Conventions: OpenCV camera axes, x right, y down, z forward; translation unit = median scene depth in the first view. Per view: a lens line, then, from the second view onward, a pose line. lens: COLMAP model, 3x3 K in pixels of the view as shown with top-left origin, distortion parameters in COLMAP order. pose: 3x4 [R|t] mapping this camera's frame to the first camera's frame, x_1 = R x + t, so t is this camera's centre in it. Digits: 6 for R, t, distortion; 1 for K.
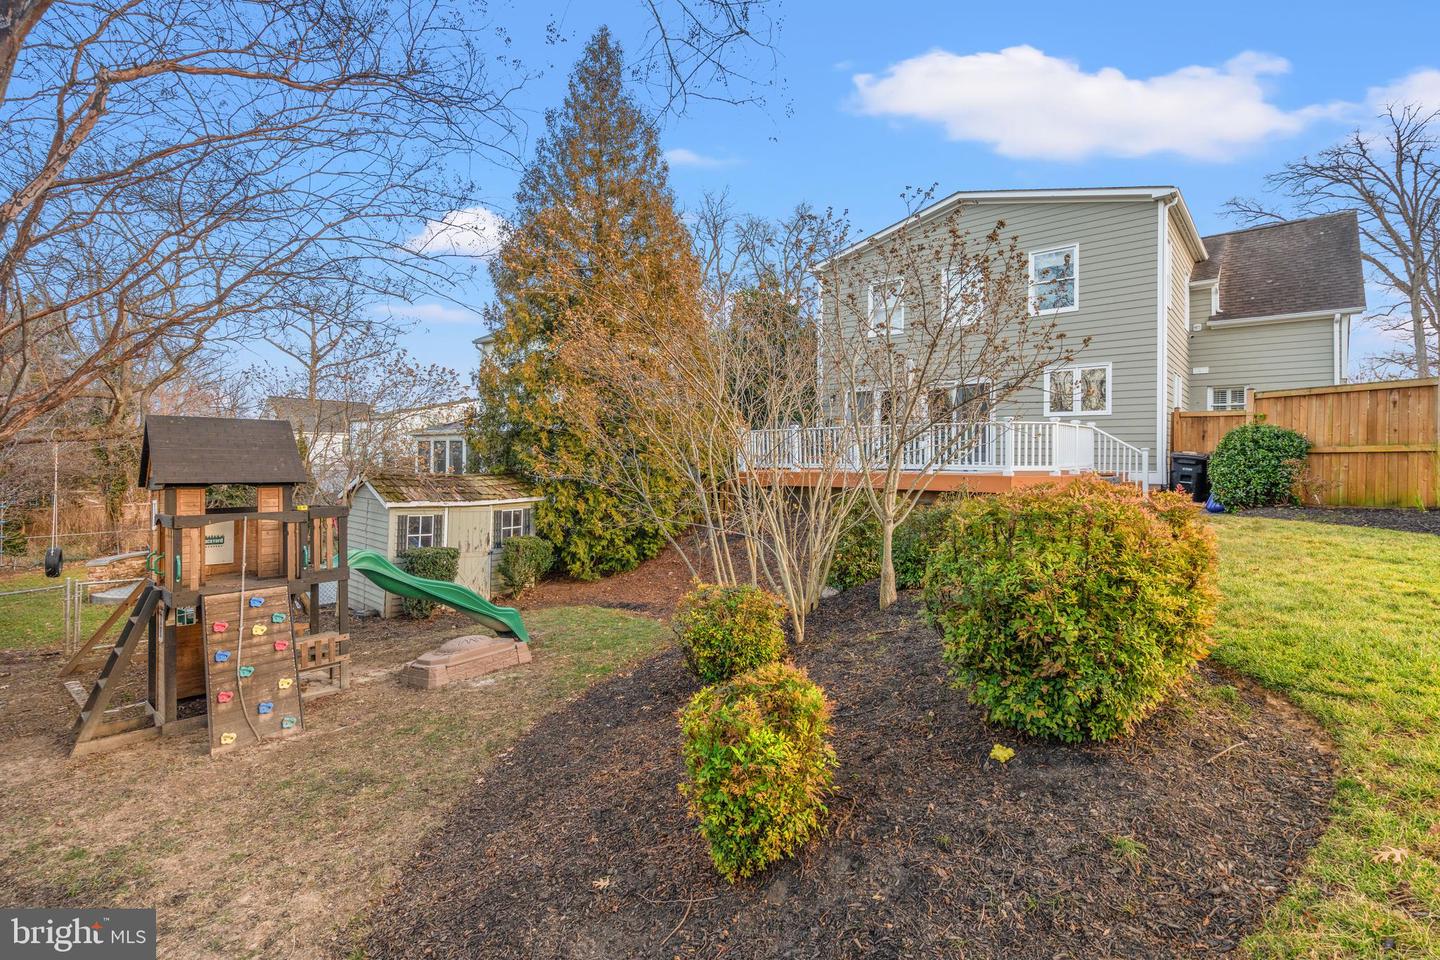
lens RADIAL K [[658.6, 0, 702.9], [0, 658.6, 457.3], [0, 0, 1]] dist [-0.005756, 0.001386]
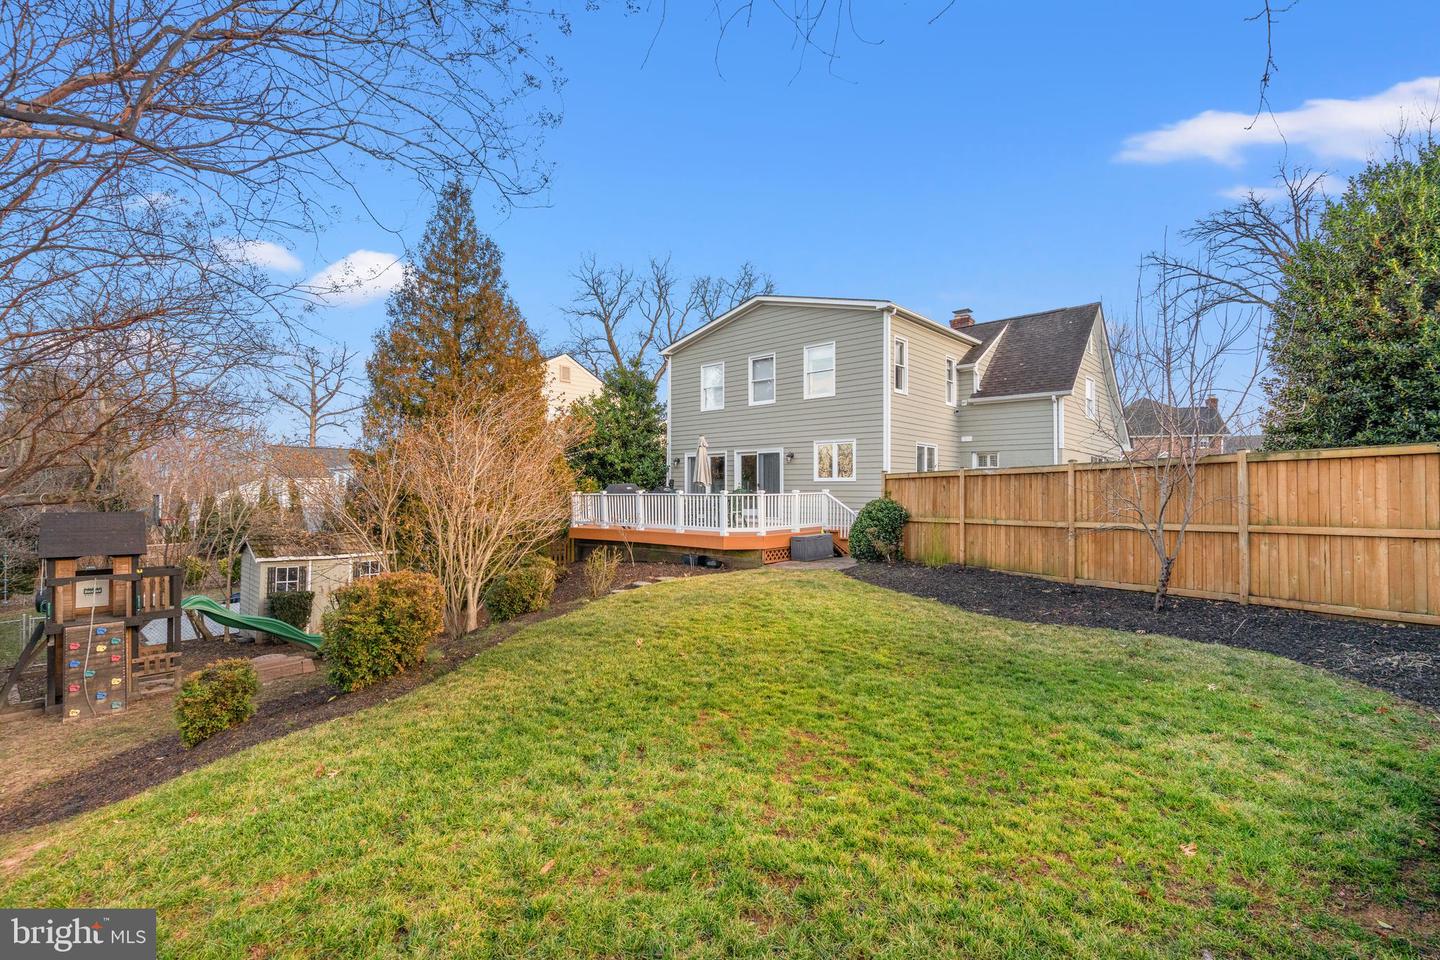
lens RADIAL K [[658.6, 0, 713.6], [0, 658.6, 490.8], [0, 0, 1]] dist [-0.005756, 0.001386]
pose [[0.999465, -0.007222, -0.031899, 0.434197], [0.007349, 0.999965, 0.003879, -0.059223], [0.031870, -0.004111, 0.999484, -0.277081]]
